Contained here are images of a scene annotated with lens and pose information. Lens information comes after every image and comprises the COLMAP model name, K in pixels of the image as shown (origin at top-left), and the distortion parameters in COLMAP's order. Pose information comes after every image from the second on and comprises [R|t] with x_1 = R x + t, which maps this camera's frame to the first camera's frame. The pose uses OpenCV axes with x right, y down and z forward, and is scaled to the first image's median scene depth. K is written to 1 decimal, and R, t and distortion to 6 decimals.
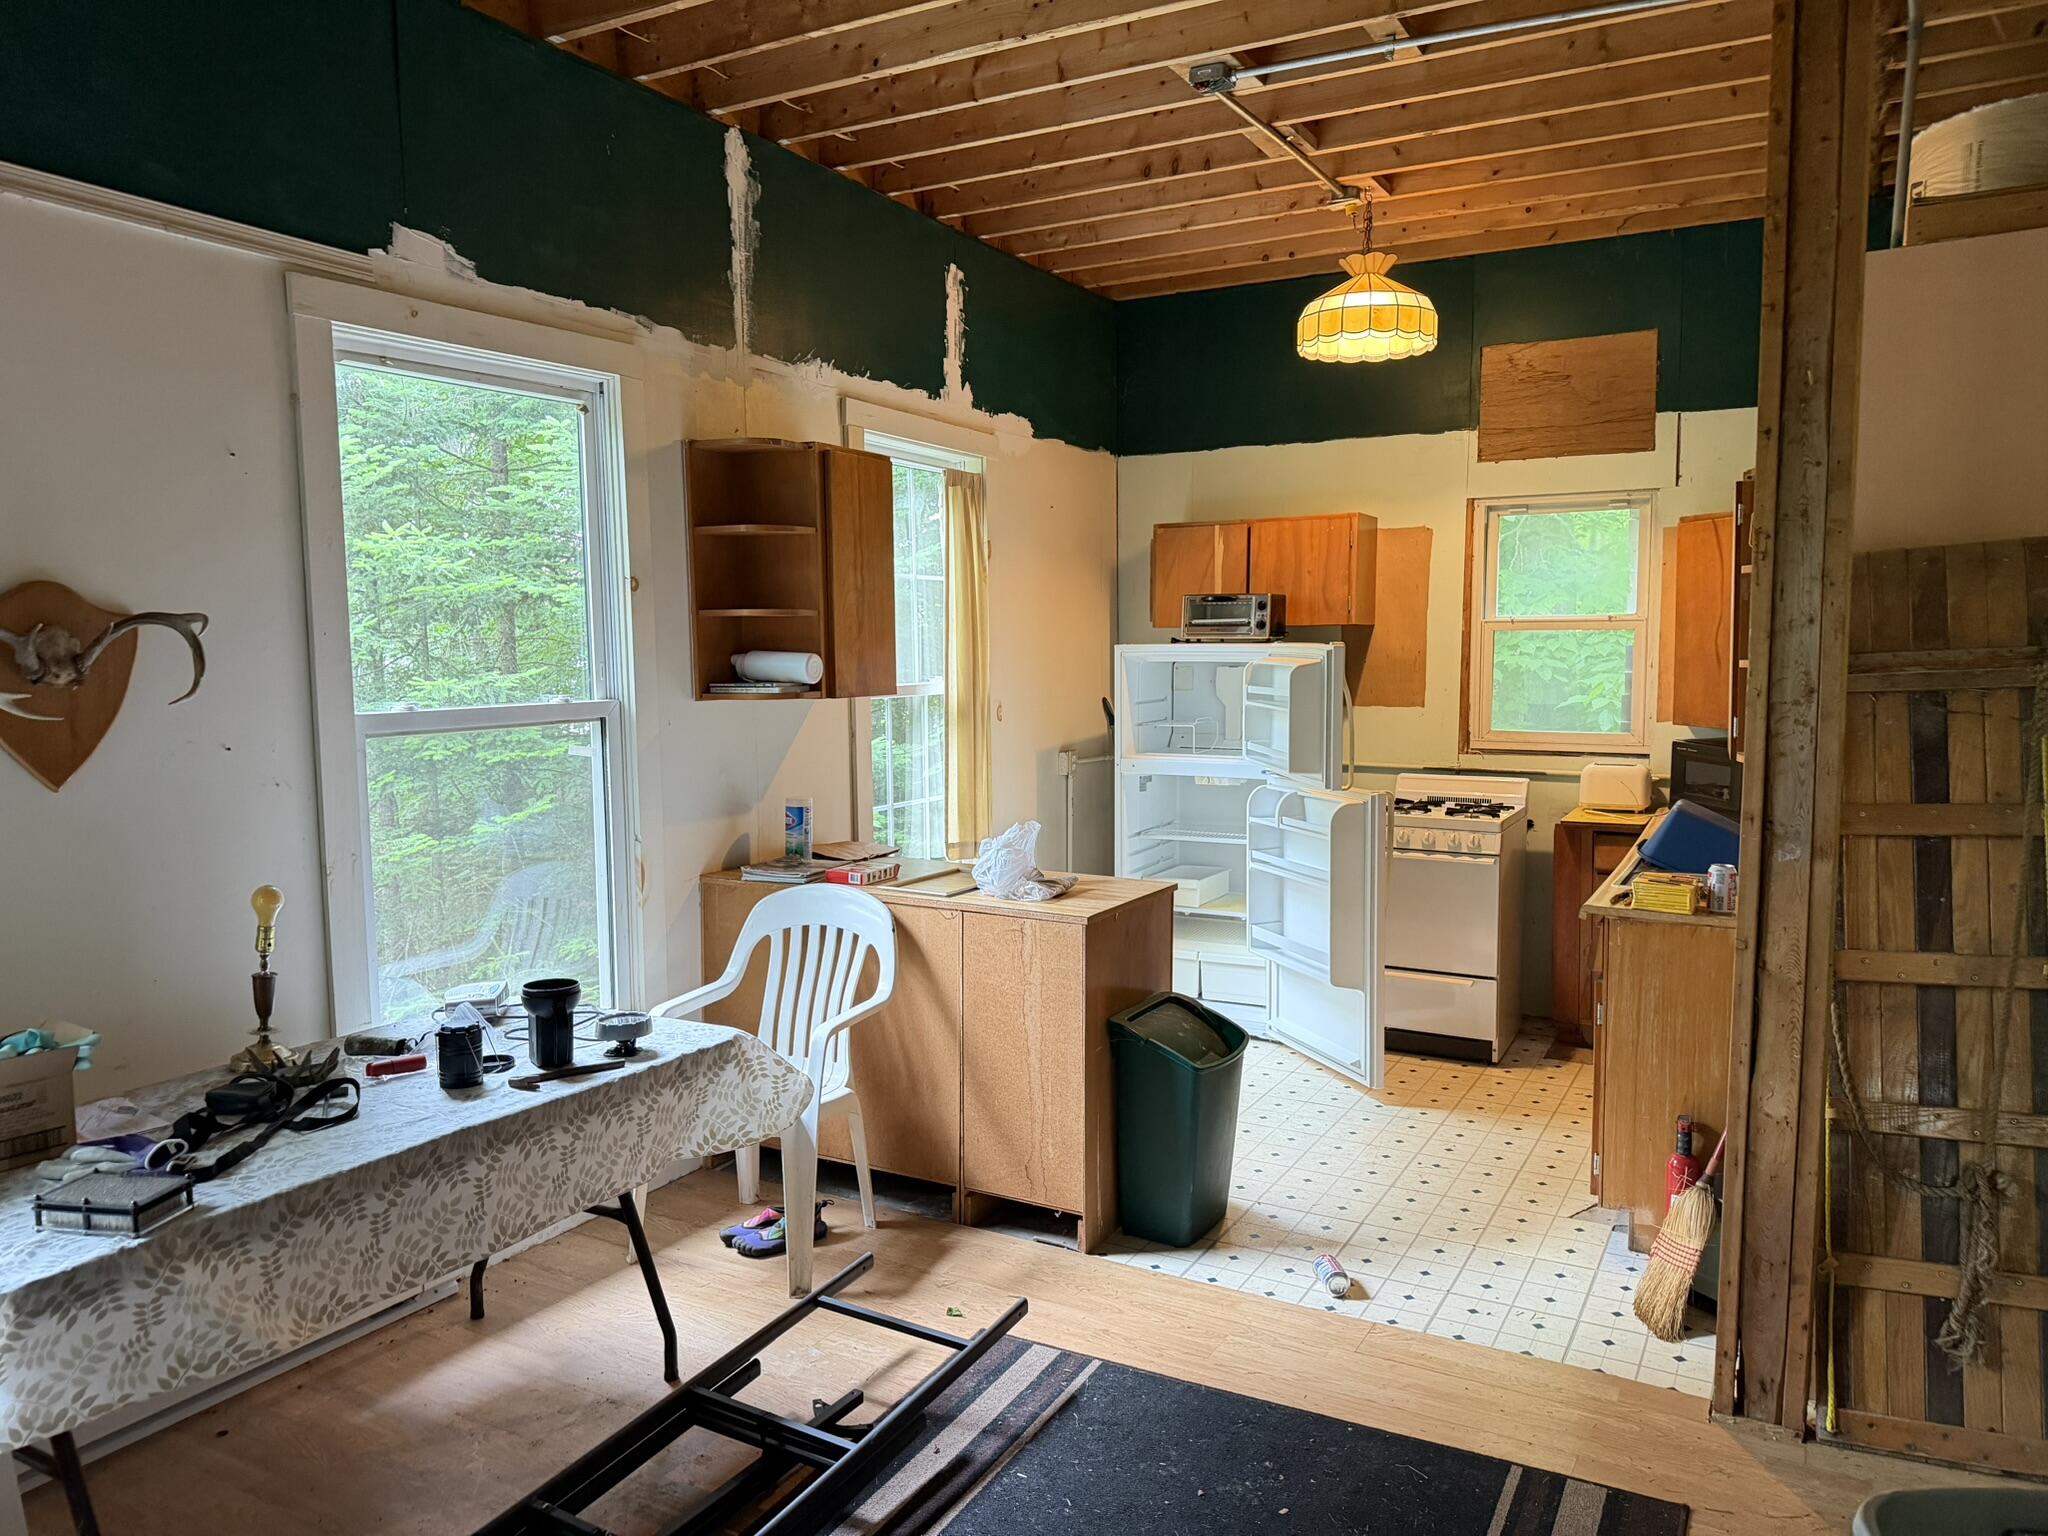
lens RADIAL K [[1429.4, 0, 1024.0], [0, 1429.4, 768.0], [0, 0, 1]] dist [0.129223, -0.209885]
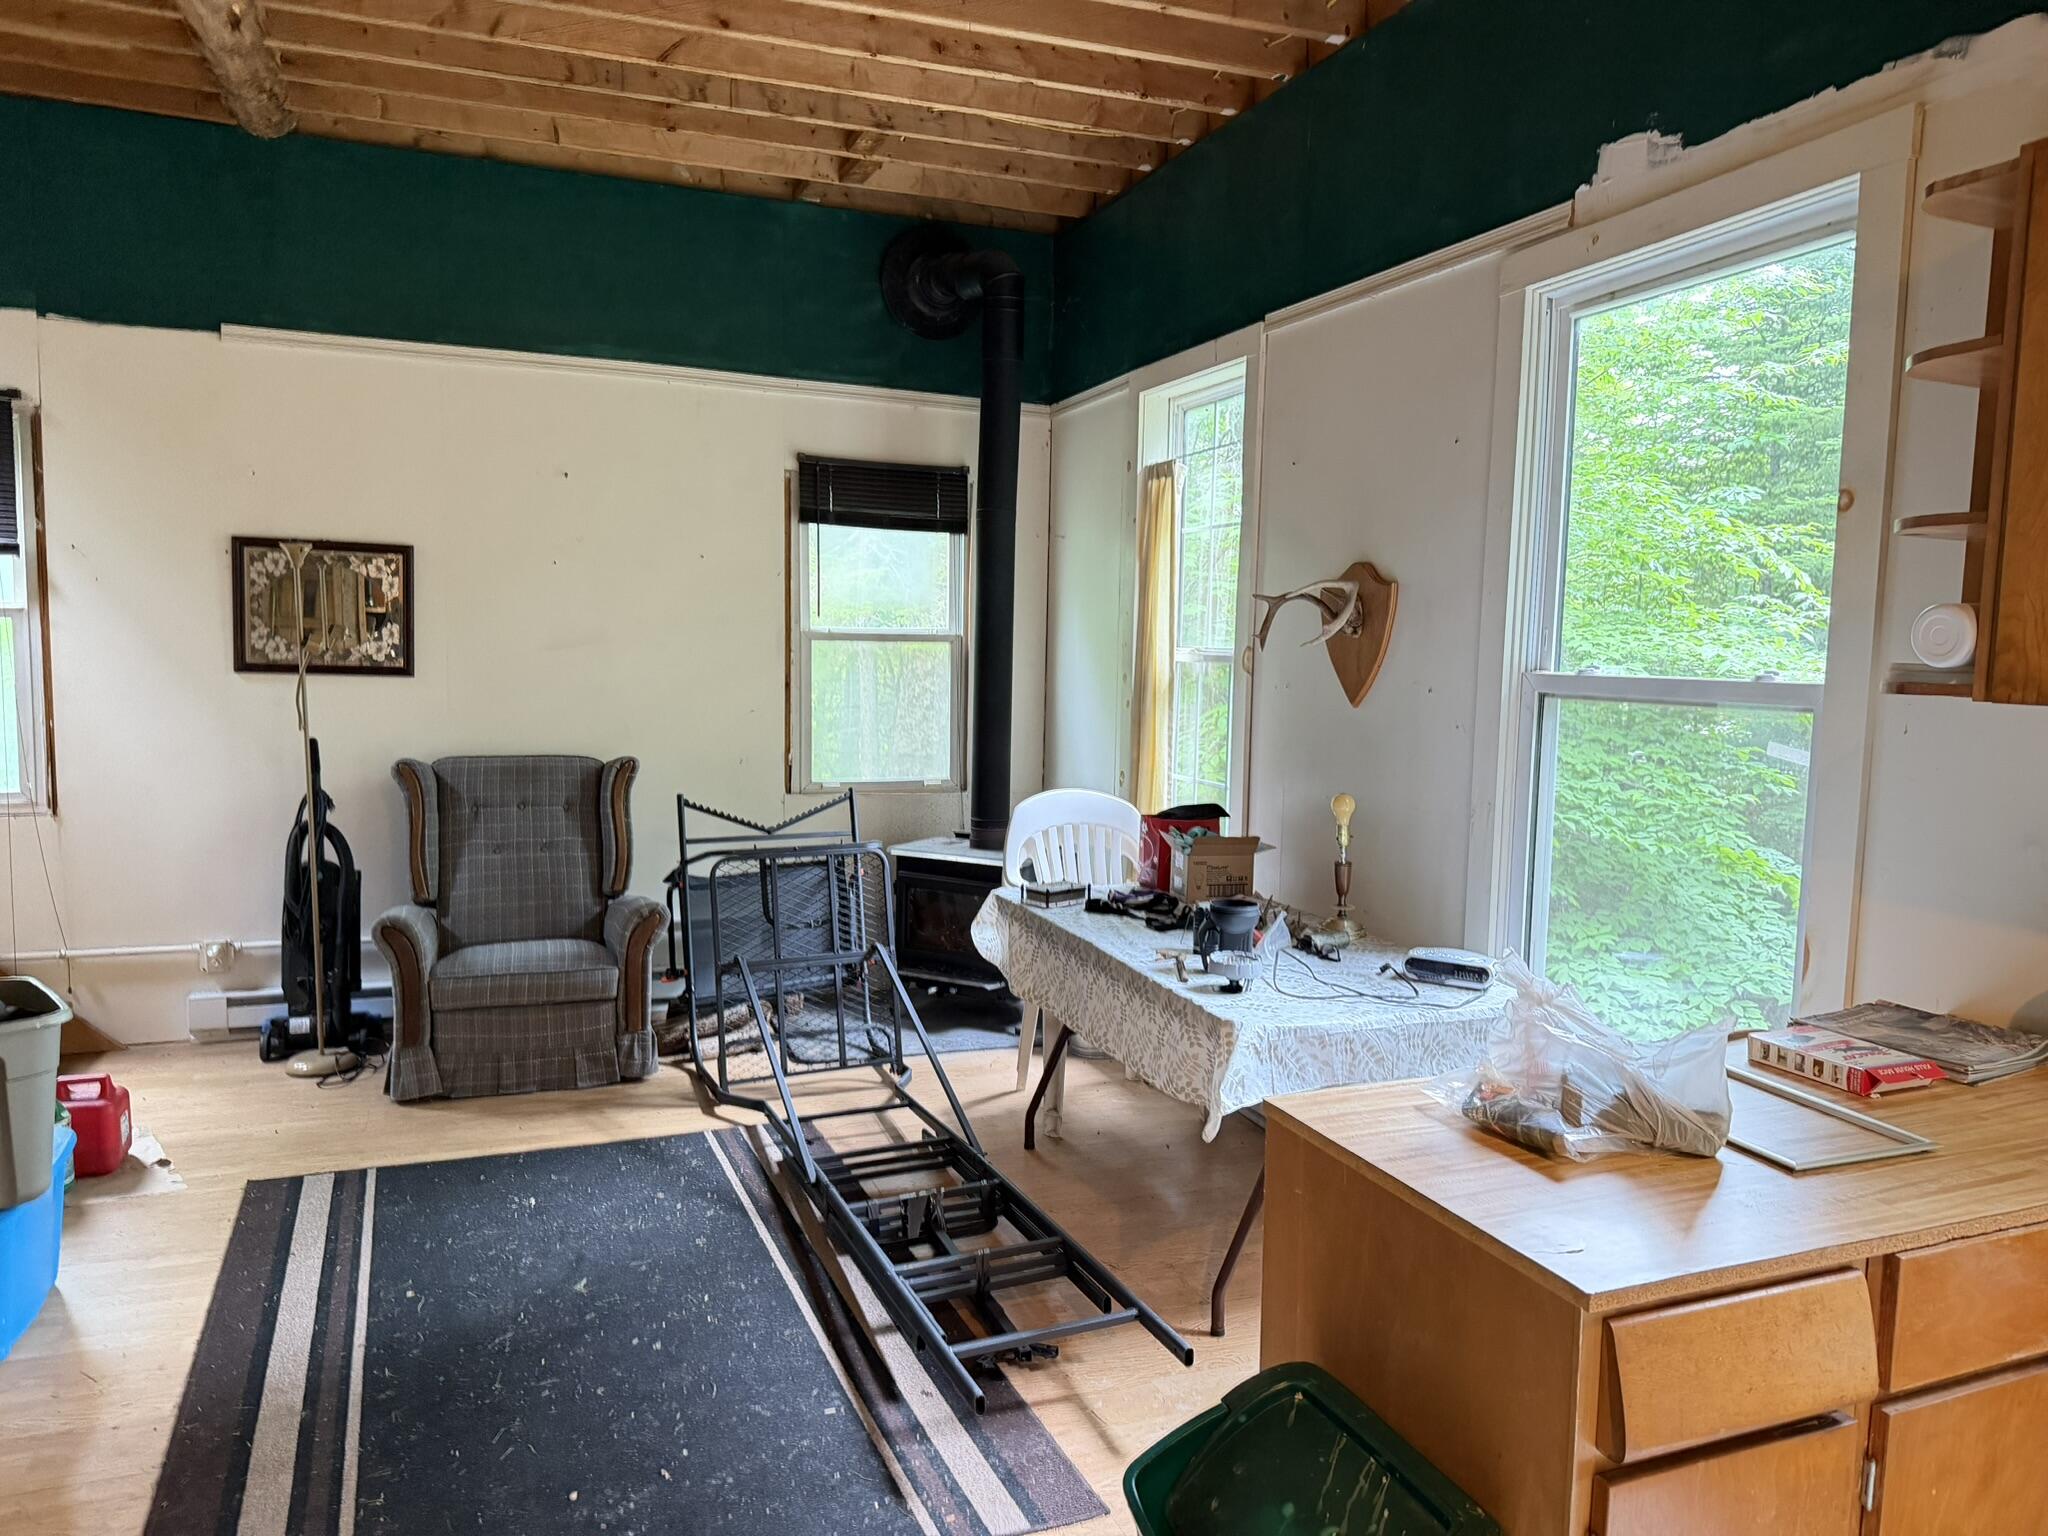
lens RADIAL K [[1437.5, 0, 1053.2], [0, 1437.5, 780.6], [0, 0, 1]] dist [0.043665, -0.062687]
pose [[-0.618318, 0.071950, -0.782628, 0.544481], [-0.084313, 0.983981, 0.157073, -0.093667], [0.781393, 0.163107, -0.602347, 1.374129]]
